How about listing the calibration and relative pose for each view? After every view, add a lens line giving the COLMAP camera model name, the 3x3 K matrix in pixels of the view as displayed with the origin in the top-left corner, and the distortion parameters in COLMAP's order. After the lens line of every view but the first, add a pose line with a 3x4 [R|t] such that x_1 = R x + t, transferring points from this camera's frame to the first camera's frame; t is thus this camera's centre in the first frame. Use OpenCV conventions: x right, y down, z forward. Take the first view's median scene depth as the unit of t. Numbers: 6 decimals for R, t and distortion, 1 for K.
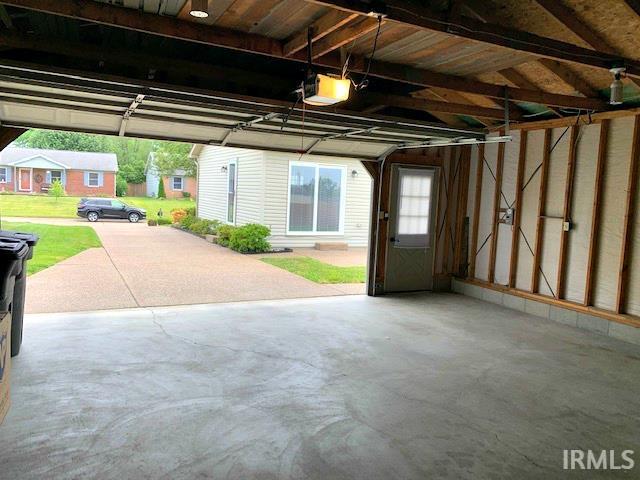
lens RADIAL K [[484.2, 0, 321.8], [0, 484.2, 238.9], [0, 0, 1]] dist [0.030728, -0.057562]
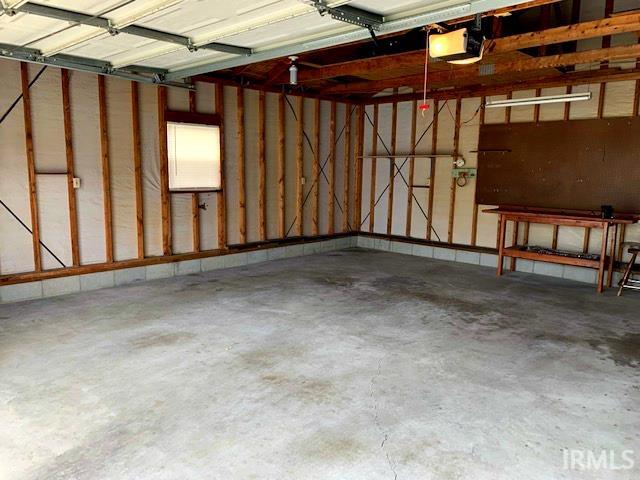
lens RADIAL K [[484.2, 0, 314.6], [0, 484.2, 243.0], [0, 0, 1]] dist [0.030728, -0.057562]
pose [[-0.301437, -0.197682, 0.932769, -0.830198], [0.062683, 0.972047, 0.226263, -0.163678], [-0.951424, 0.126673, -0.280619, 1.552495]]
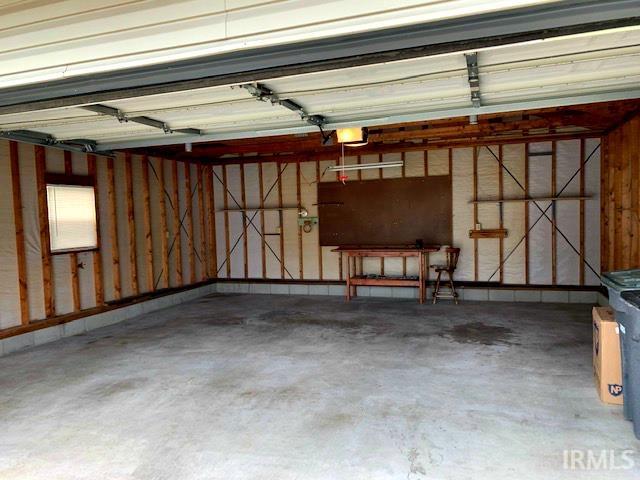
lens RADIAL K [[484.2, 0, 308.1], [0, 484.2, 236.7], [0, 0, 1]] dist [0.030728, -0.057562]
pose [[-0.669000, -0.058000, 0.740996, -0.906494], [0.068925, 0.987814, 0.139546, -0.219103], [-0.740060, 0.144429, -0.656849, 2.001274]]
